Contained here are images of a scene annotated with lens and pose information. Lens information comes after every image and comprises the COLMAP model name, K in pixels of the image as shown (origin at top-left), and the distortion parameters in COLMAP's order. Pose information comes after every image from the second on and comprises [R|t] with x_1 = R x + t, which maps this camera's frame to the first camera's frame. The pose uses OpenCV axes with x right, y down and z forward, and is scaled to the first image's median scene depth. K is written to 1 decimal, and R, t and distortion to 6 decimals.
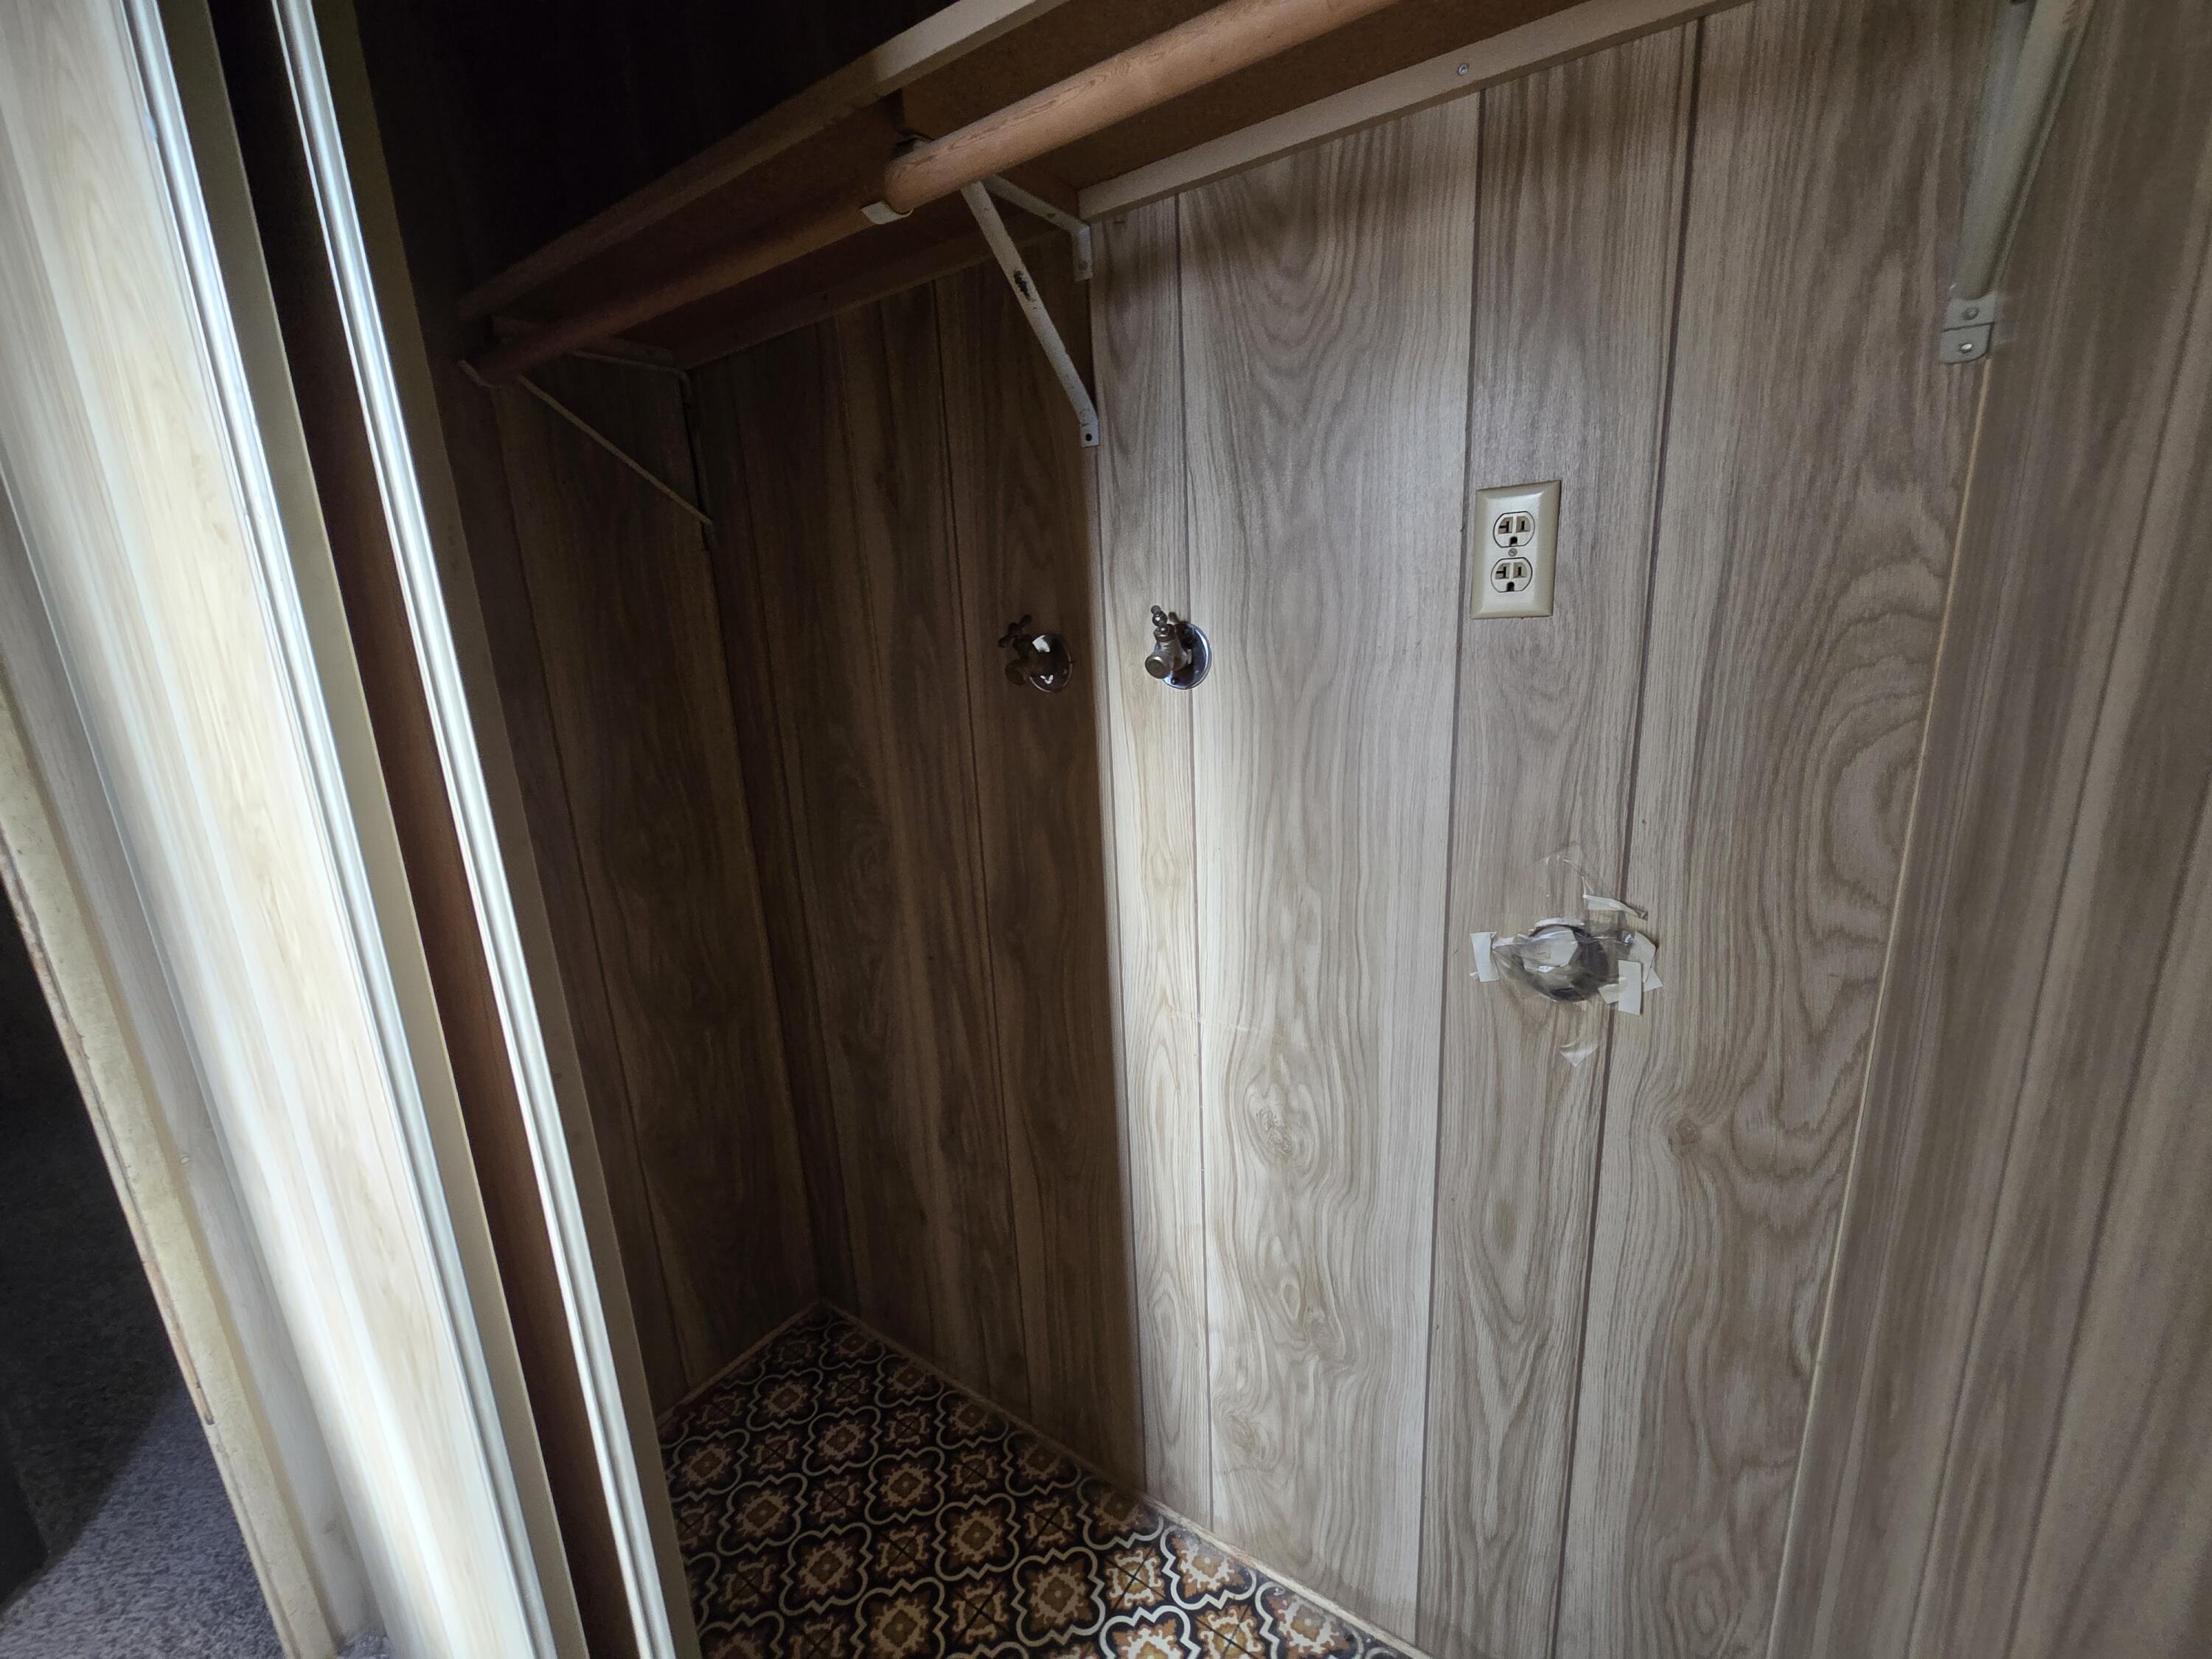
lens RADIAL K [[915.1, 0, 1102.9], [0, 915.1, 840.8], [0, 0, 1]] dist [-0.006773, 0.000727]
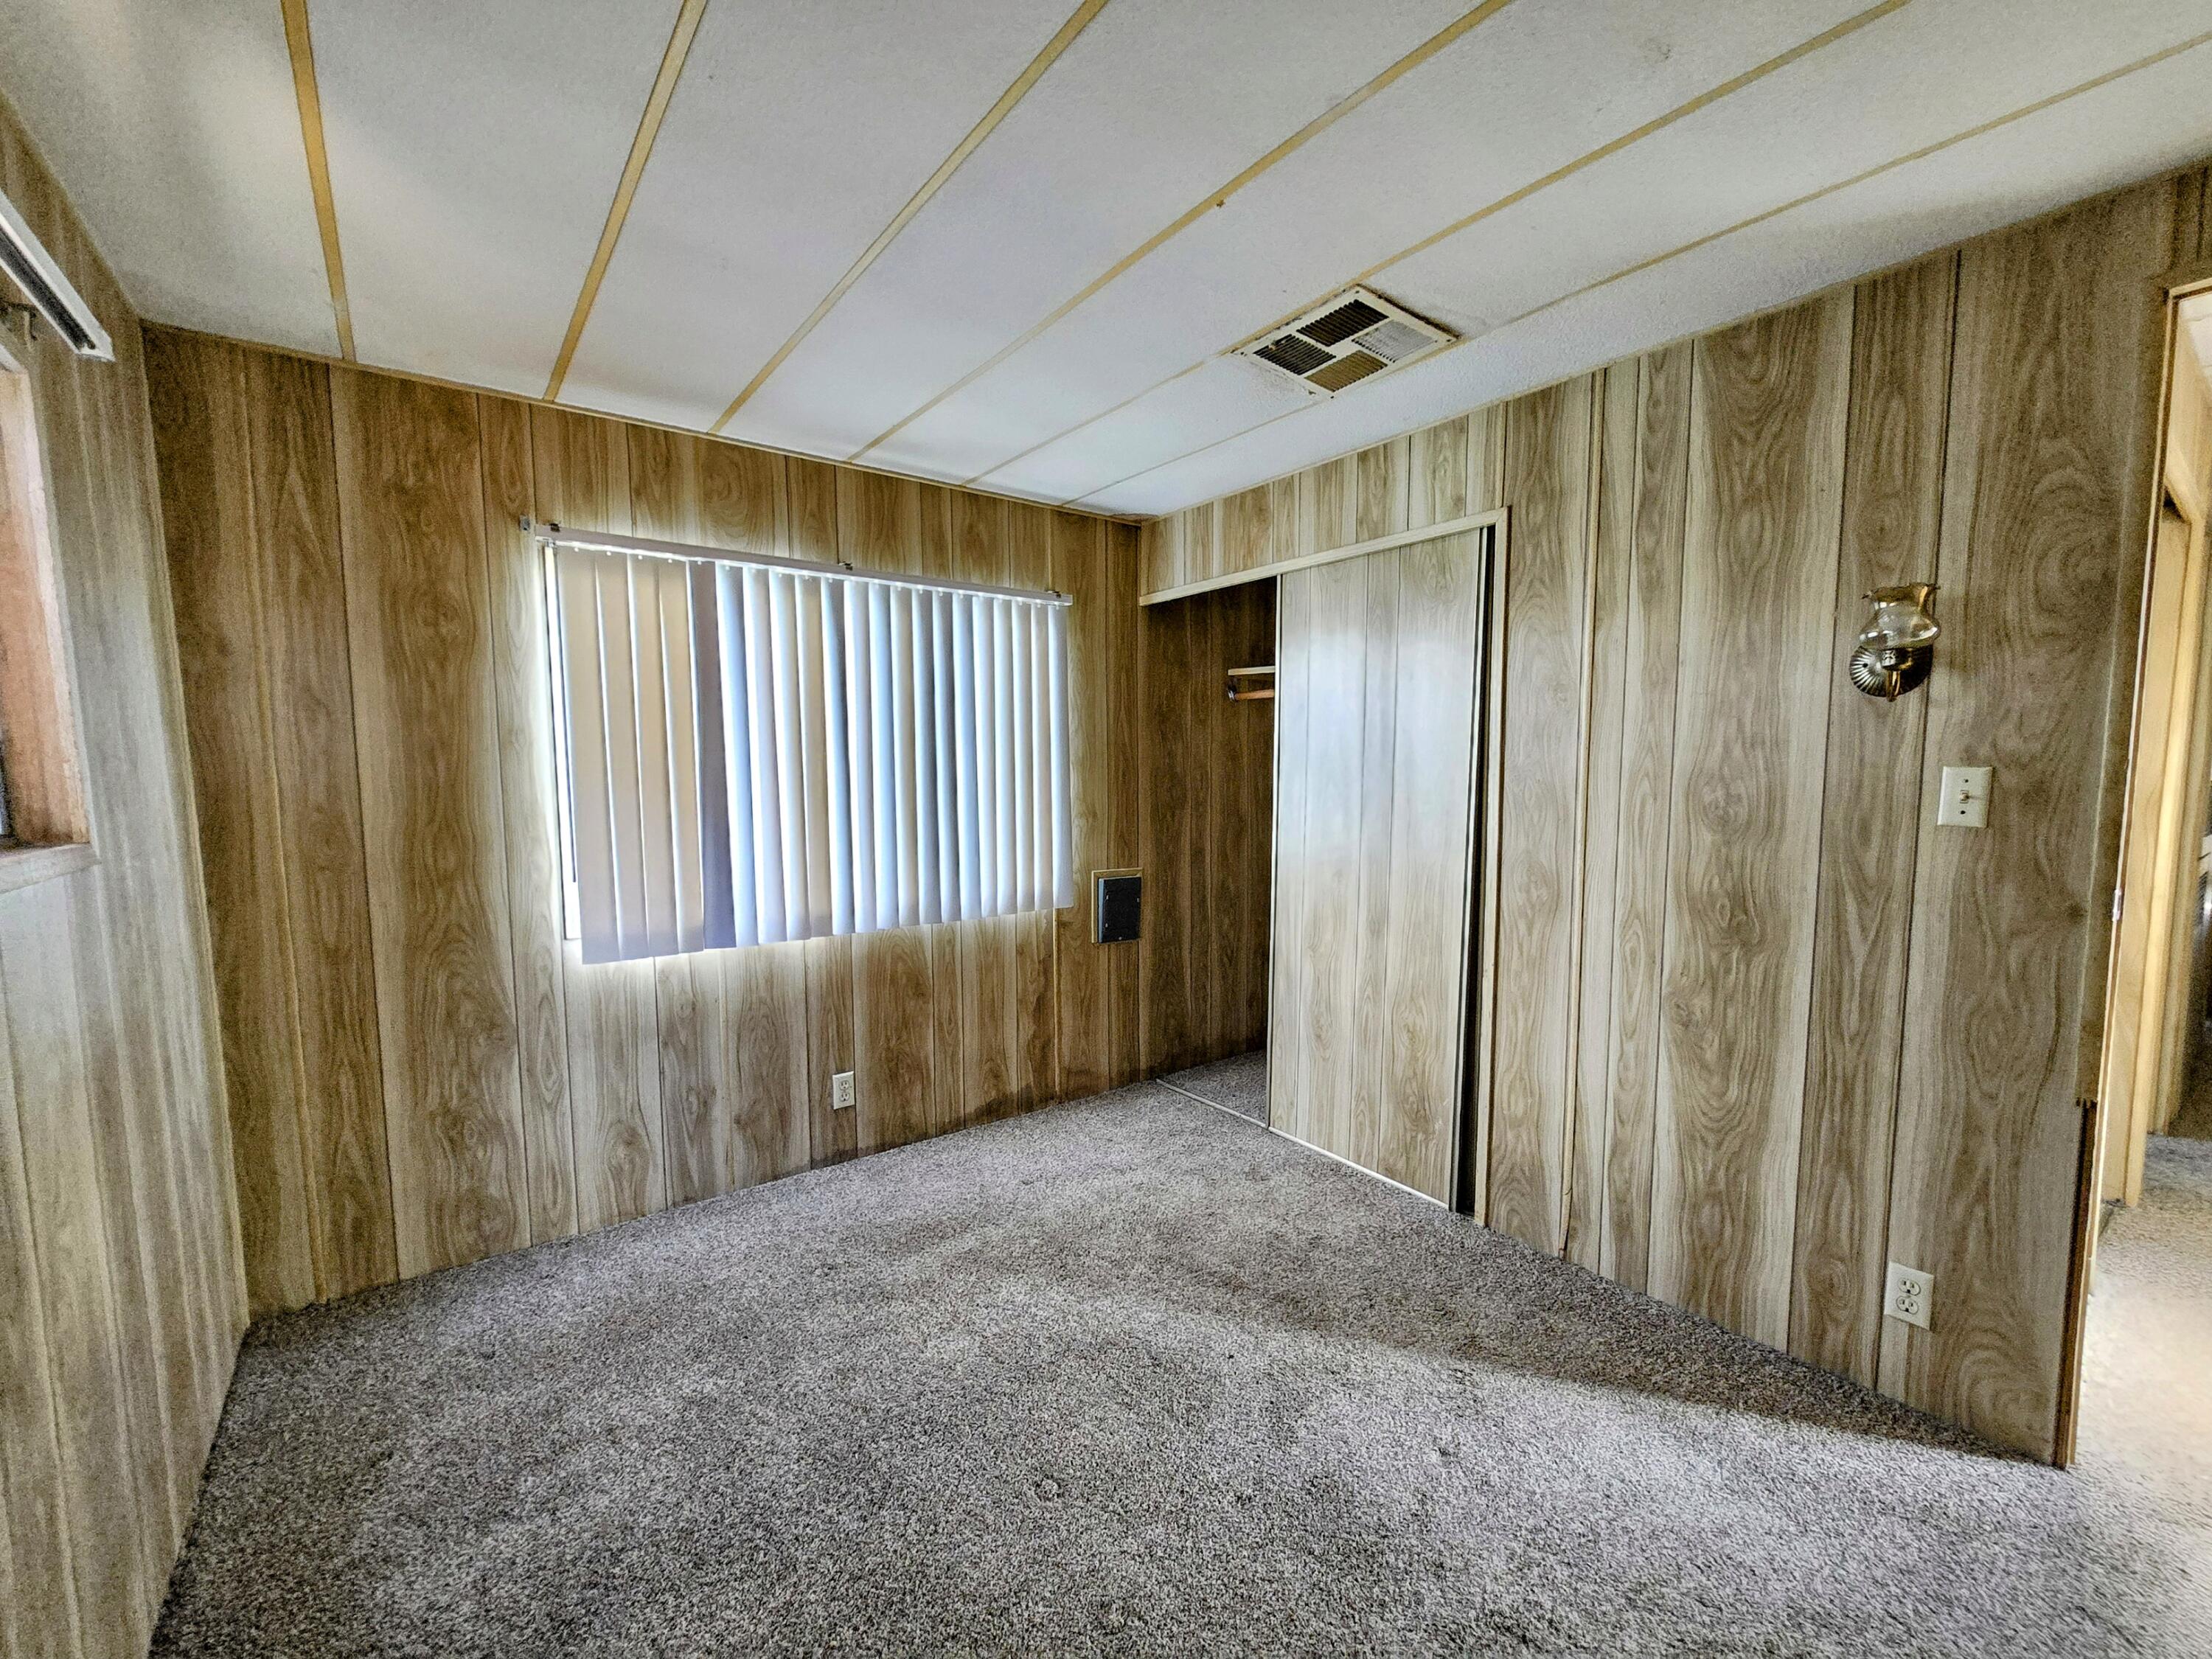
lens RADIAL K [[915.1, 0, 1099.6], [0, 915.1, 839.4], [0, 0, 1]] dist [-0.006773, 0.000727]
pose [[0.943876, 0.077469, -0.321087, -0.433054], [-0.123540, 0.984350, -0.125668, 0.827237], [0.306327, 0.158282, 0.938675, -1.208495]]
